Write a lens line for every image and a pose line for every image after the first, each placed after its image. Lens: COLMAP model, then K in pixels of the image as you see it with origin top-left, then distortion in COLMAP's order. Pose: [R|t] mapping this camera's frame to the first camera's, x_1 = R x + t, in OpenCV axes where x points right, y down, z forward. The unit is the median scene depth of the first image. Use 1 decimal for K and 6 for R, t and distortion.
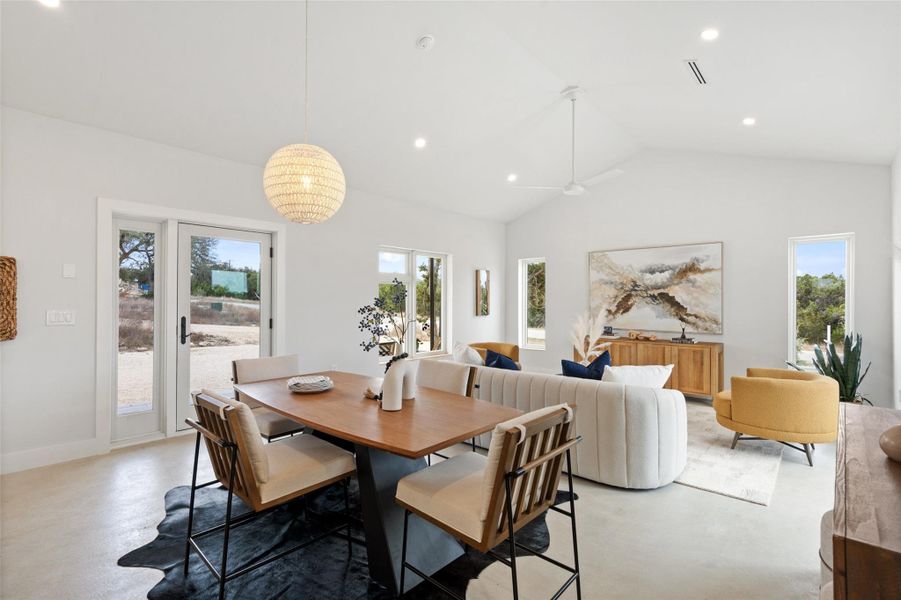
lens RADIAL K [[410.3, 0, 450.2], [0, 410.3, 300.3], [0, 0, 1]] dist [-0.004303, 0.003377]
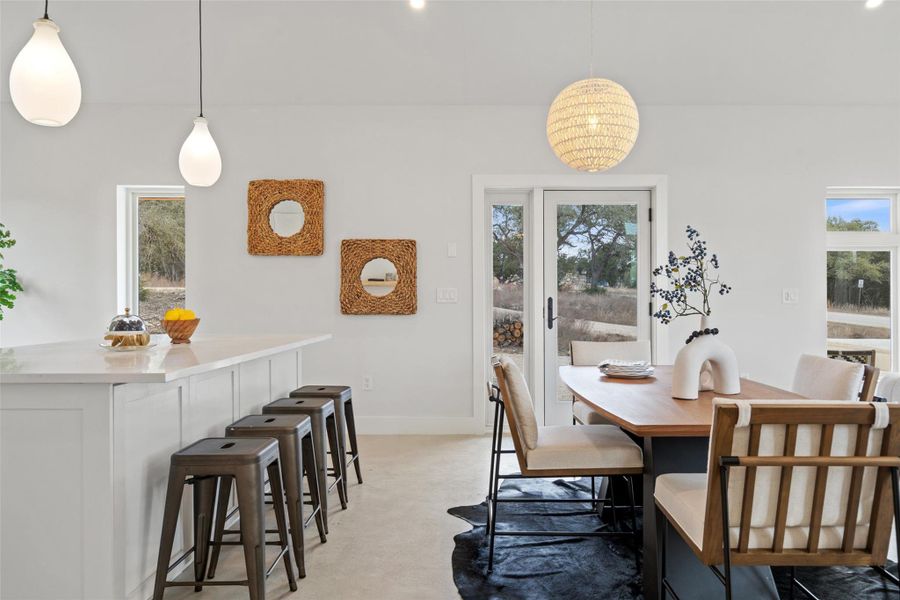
lens RADIAL K [[644.0, 0, 471.5], [0, 644.0, 301.0], [0, 0, 1]] dist [-0.009286, -0.004643]
pose [[0.678066, 0.001511, -0.734999, 0.173243], [0.003032, 0.999984, 0.004853, 0.028710], [0.734995, -0.005519, 0.678050, -0.036972]]
